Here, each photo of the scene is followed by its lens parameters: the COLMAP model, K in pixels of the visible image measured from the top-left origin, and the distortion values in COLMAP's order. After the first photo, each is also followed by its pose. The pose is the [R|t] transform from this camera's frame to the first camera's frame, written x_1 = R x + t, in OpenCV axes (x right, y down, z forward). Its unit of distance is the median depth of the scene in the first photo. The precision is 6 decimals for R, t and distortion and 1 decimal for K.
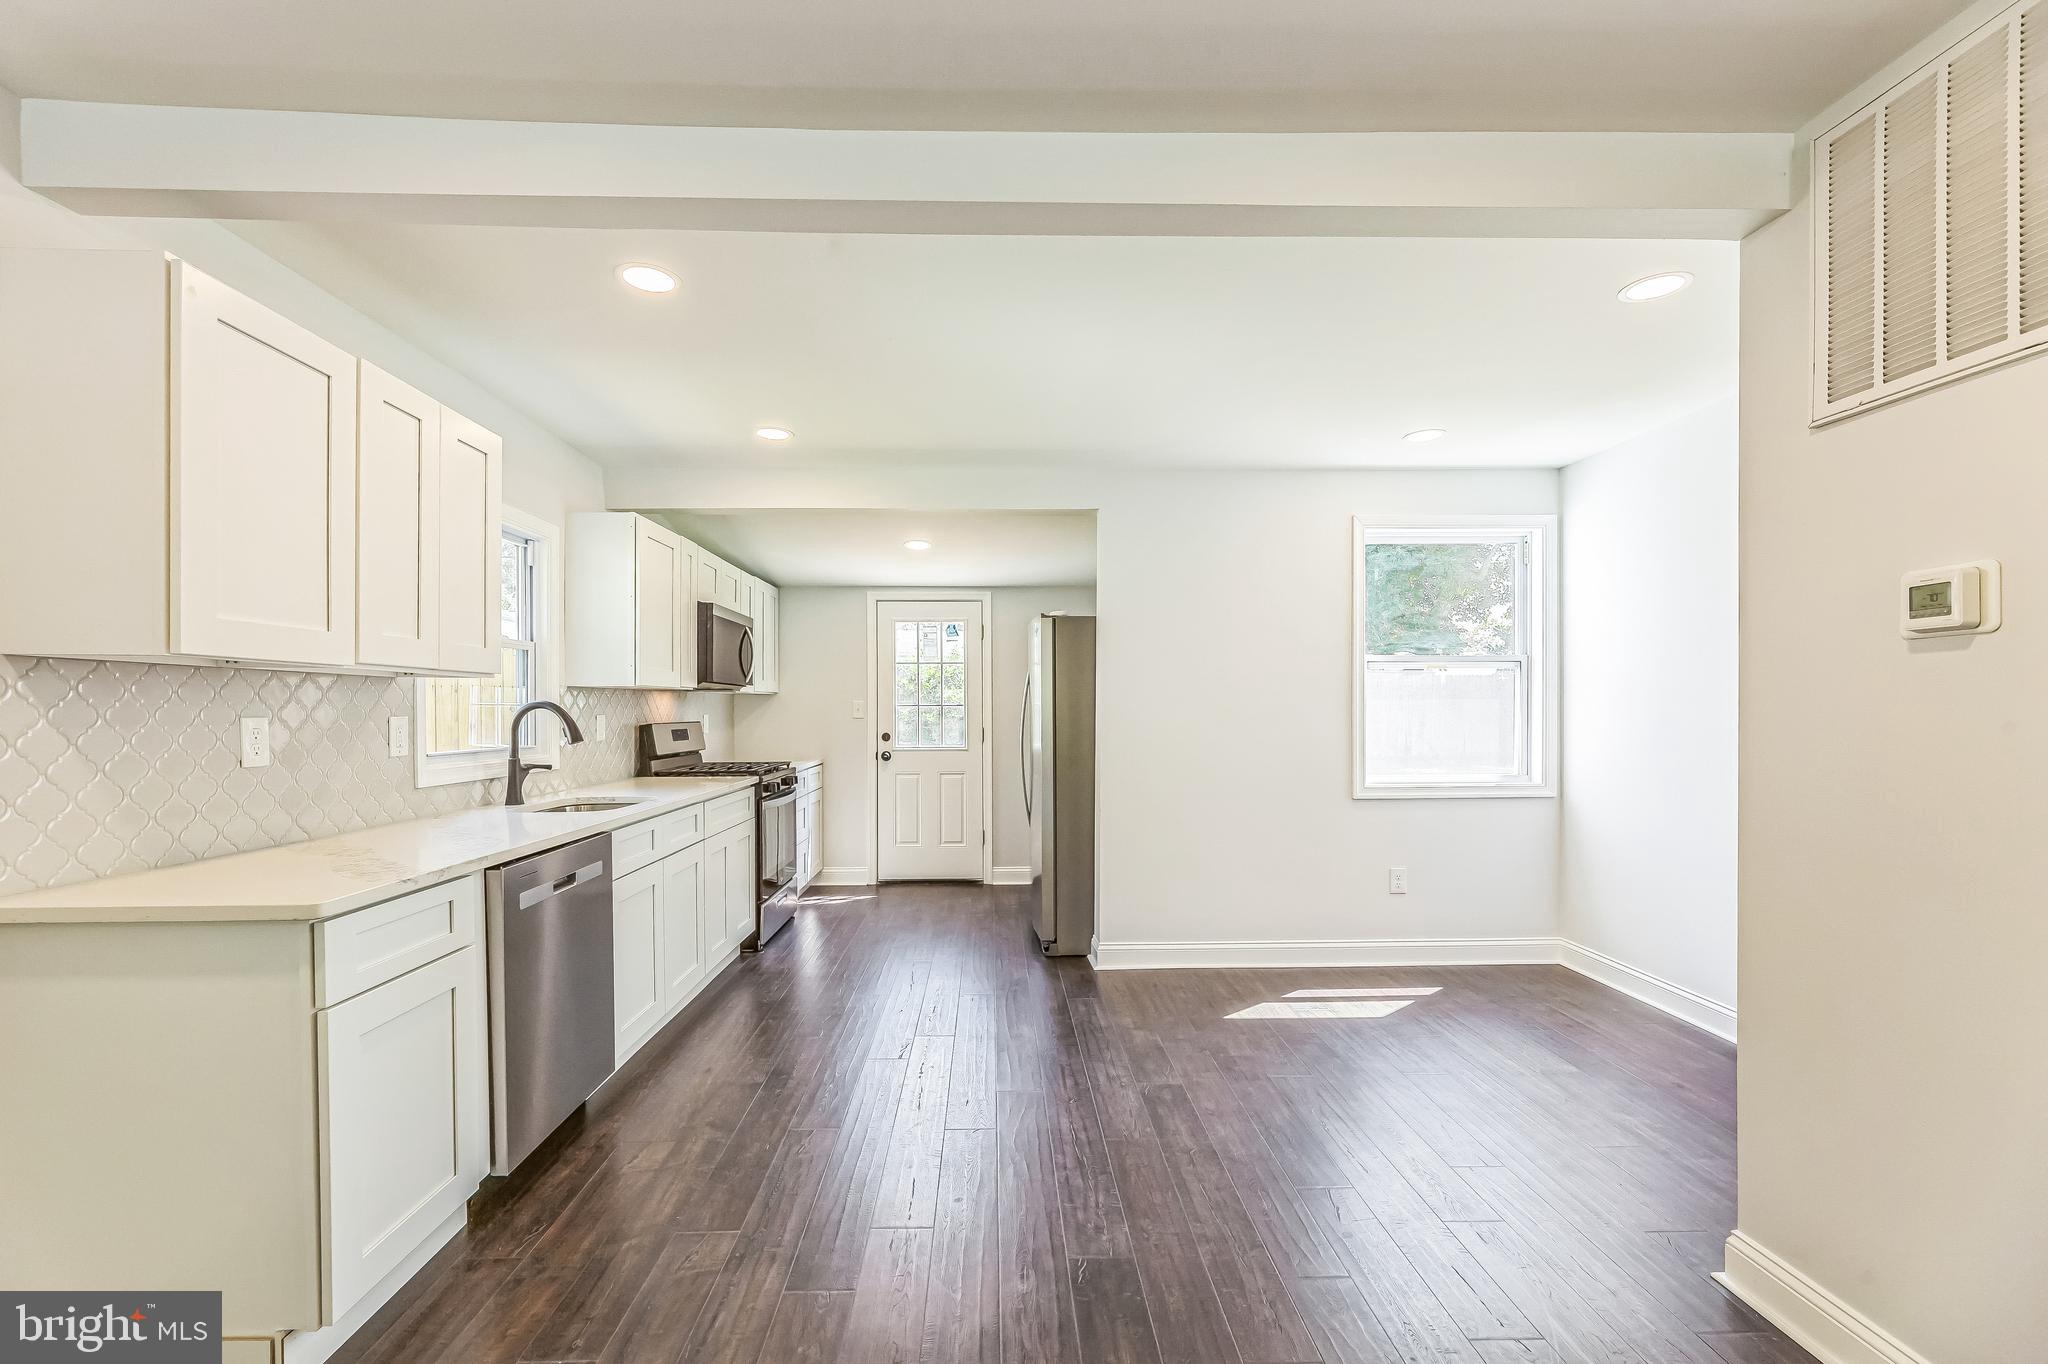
lens RADIAL K [[843.2, 0, 1016.7], [0, 843.2, 711.0], [0, 0, 1]] dist [0.000492, 0.000195]
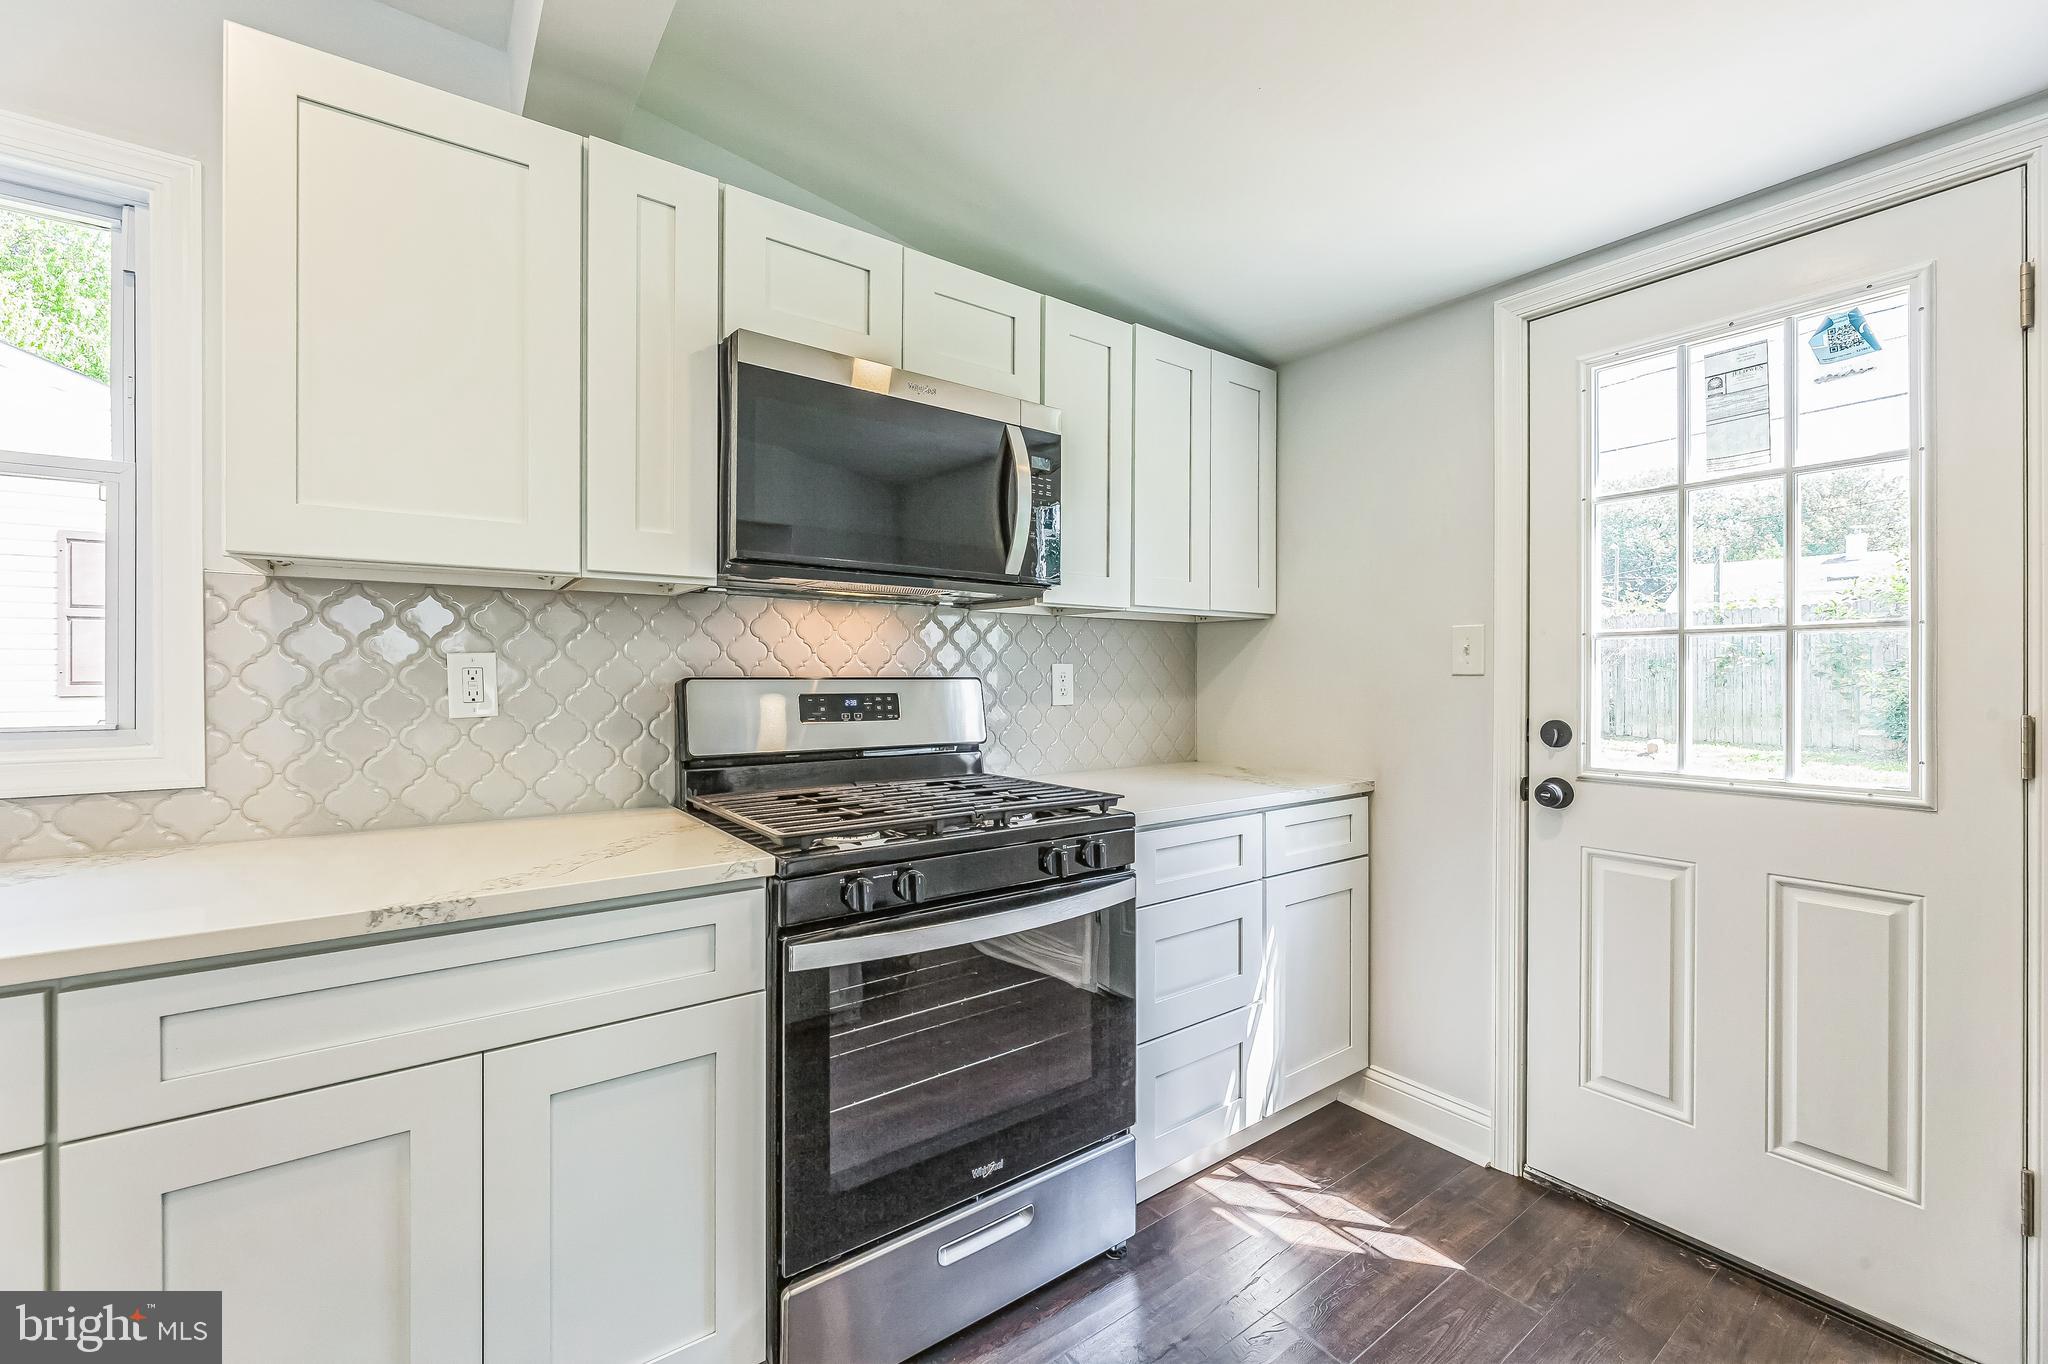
lens RADIAL K [[833.1, 0, 1014.7], [0, 833.1, 672.2], [0, 0, 1]] dist [-0.001422, -0.000088]
pose [[0.561078, 0.002431, -0.827759, -0.011177], [-0.004282, 0.999991, 0.000034, 0.011676], [0.827752, 0.003525, 0.561083, 0.911644]]
